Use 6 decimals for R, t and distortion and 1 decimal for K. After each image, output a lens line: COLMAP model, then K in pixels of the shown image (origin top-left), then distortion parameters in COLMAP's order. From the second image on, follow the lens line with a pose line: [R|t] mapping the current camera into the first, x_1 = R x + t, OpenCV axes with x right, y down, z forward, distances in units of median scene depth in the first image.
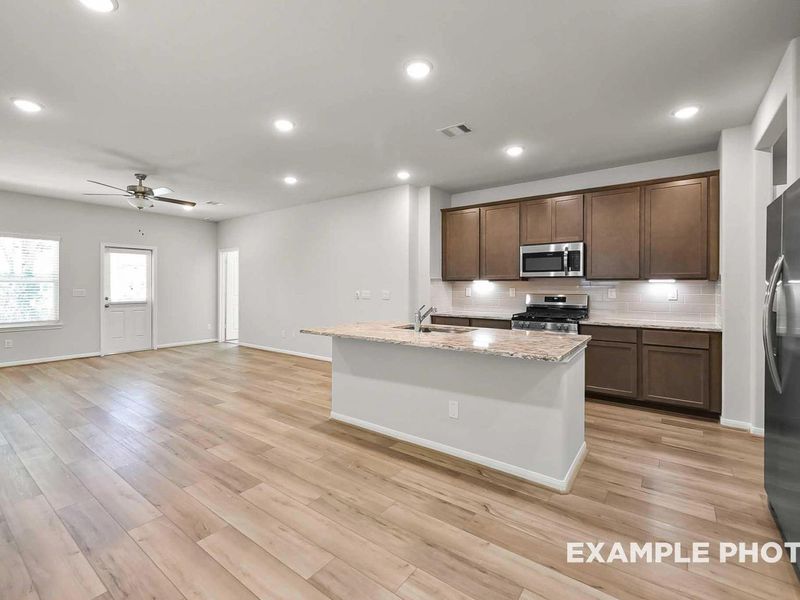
lens RADIAL K [[367.7, 0, 397.7], [0, 367.7, 286.5], [0, 0, 1]] dist [0.001979, 0.000136]
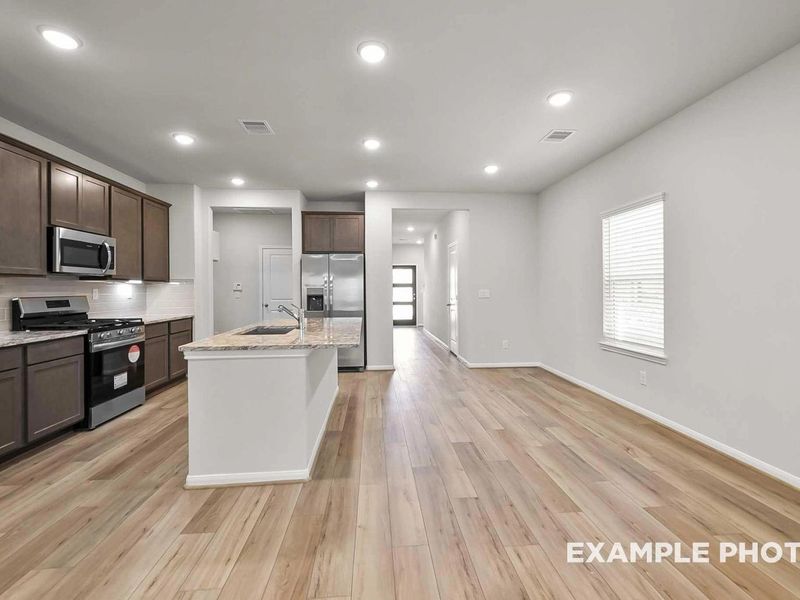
lens RADIAL K [[370.6, 0, 401.5], [0, 370.6, 279.2], [0, 0, 1]] dist [0.001088, 0.000528]
pose [[-0.659333, 0.020559, 0.751570, -0.655904], [0.003491, 0.999699, -0.024283, 0.006815], [-0.751843, -0.013387, -0.659206, 1.065748]]
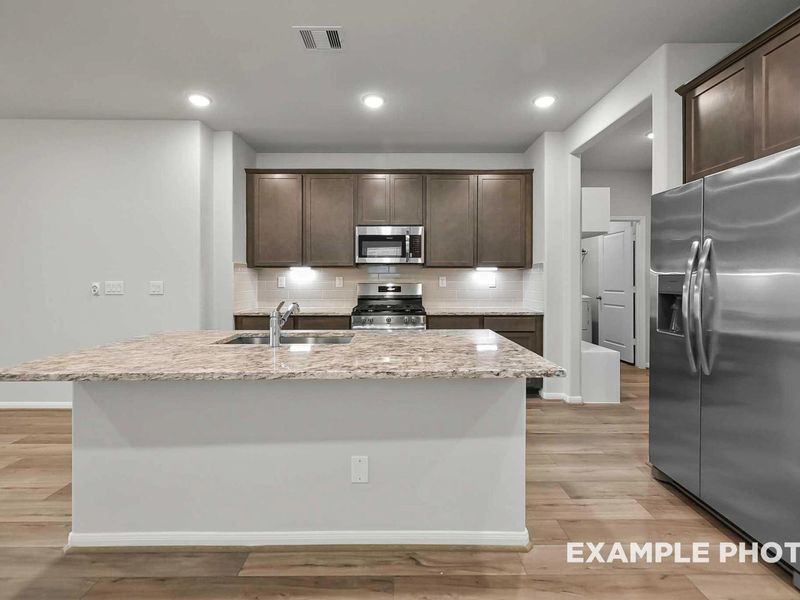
lens RADIAL K [[370.6, 0, 401.5], [0, 370.6, 279.2], [0, 0, 1]] dist [0.001088, 0.000528]
pose [[0.795951, -0.003480, 0.605352, -0.103838], [0.002330, 0.999994, 0.002686, 0.009510], [-0.605357, -0.000727, 0.795954, 0.290291]]
